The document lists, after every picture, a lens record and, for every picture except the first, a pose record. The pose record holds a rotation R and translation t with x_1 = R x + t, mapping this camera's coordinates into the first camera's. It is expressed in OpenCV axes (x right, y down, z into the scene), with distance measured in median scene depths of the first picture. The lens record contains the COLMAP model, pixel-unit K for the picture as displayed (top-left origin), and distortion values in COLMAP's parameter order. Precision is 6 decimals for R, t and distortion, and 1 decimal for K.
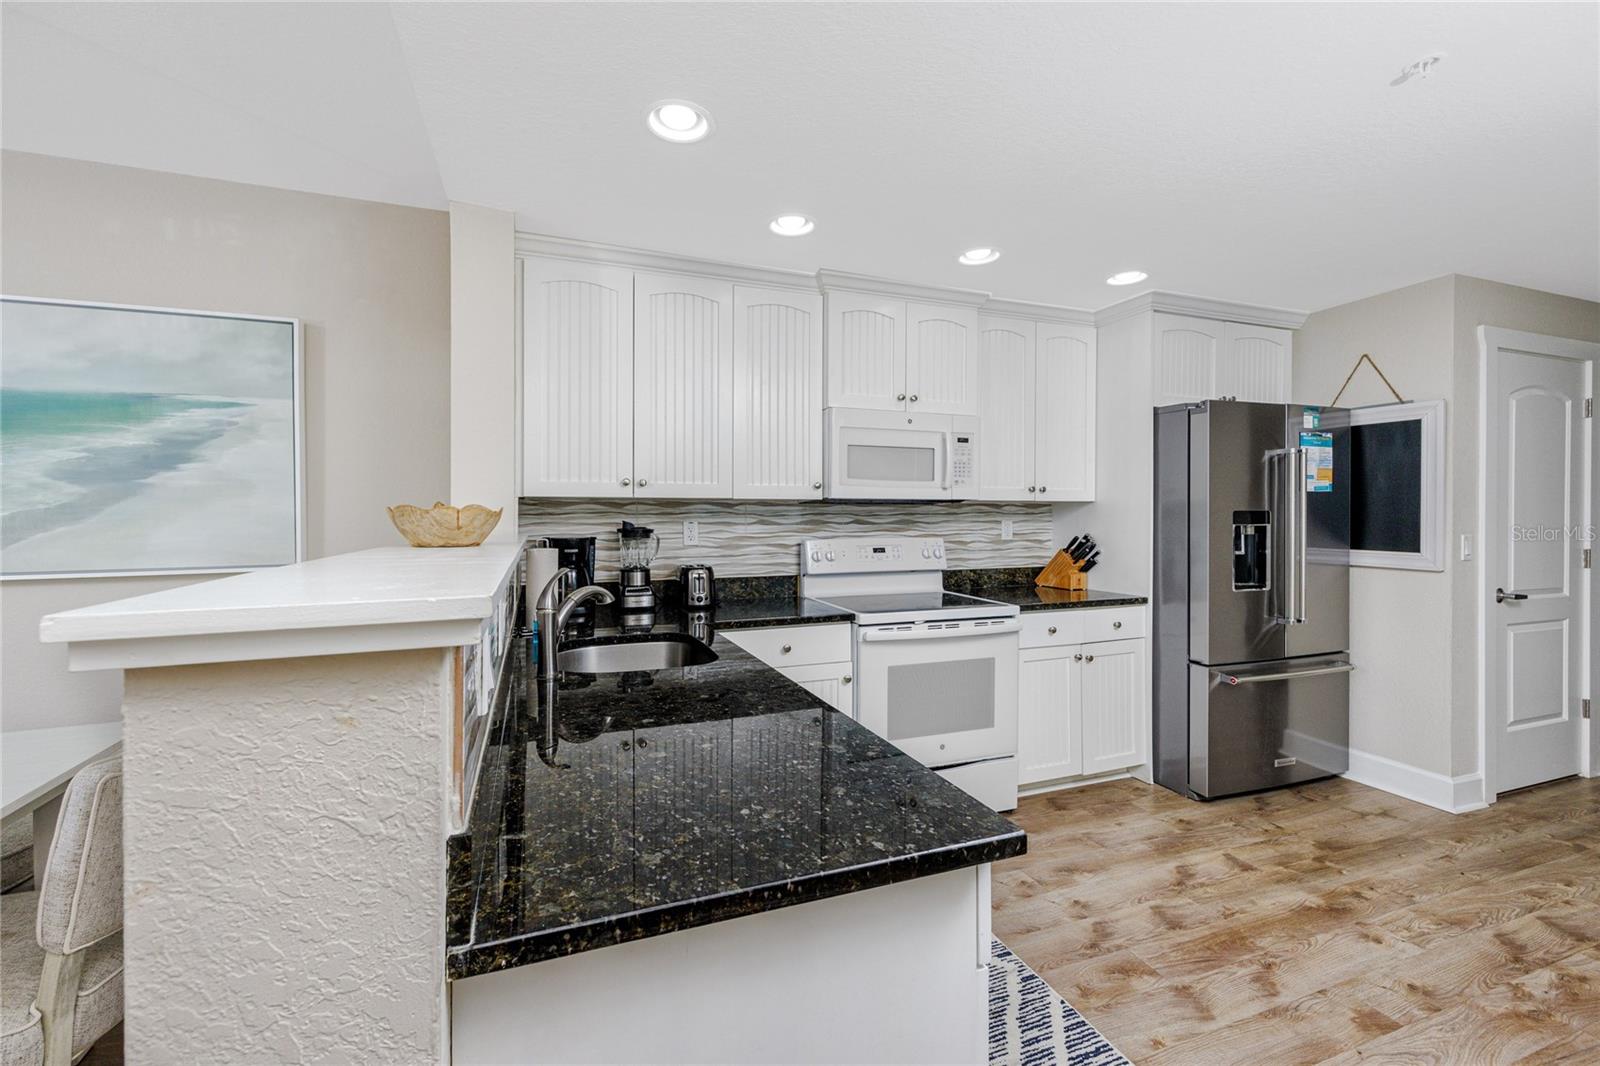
lens RADIAL K [[659.5, 0, 788.3], [0, 659.5, 521.3], [0, 0, 1]] dist [-0.002914, 0.001342]
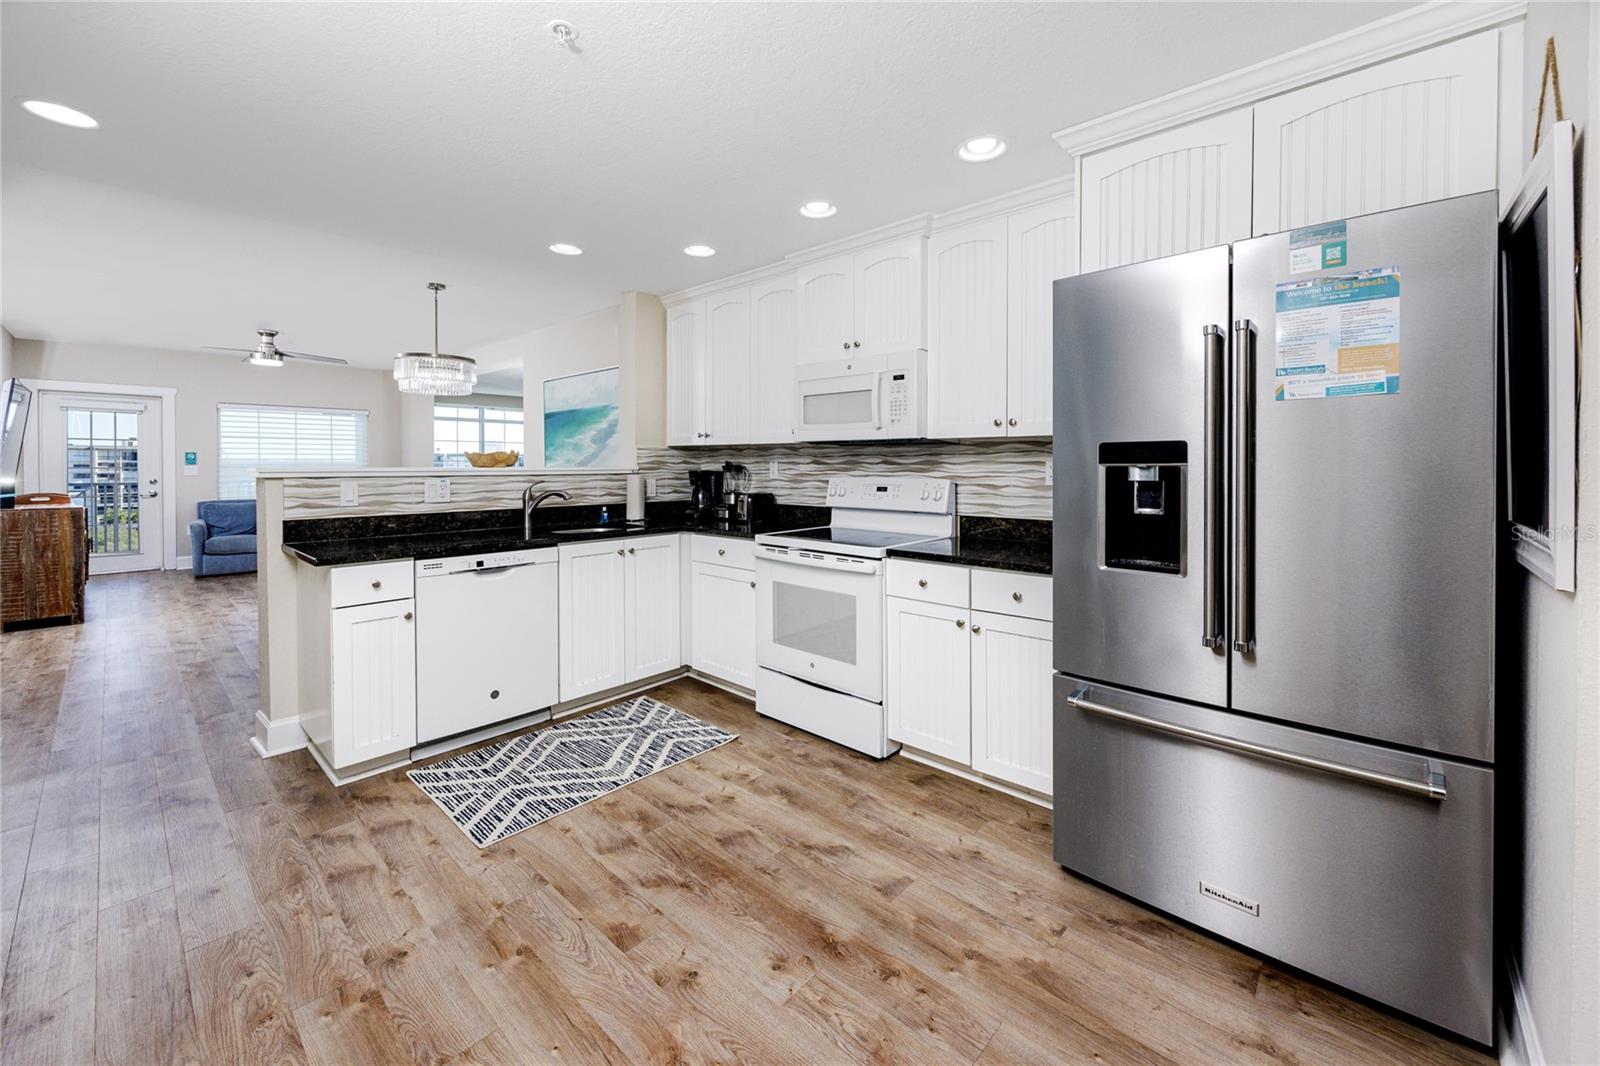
lens RADIAL K [[659.5, 0, 798.0], [0, 659.5, 475.3], [0, 0, 1]] dist [-0.002914, 0.001342]
pose [[0.450556, 0.019674, -0.892532, 1.287227], [-0.008558, 0.999806, 0.017718, 0.005875], [0.892707, -0.000345, 0.450637, 0.515716]]
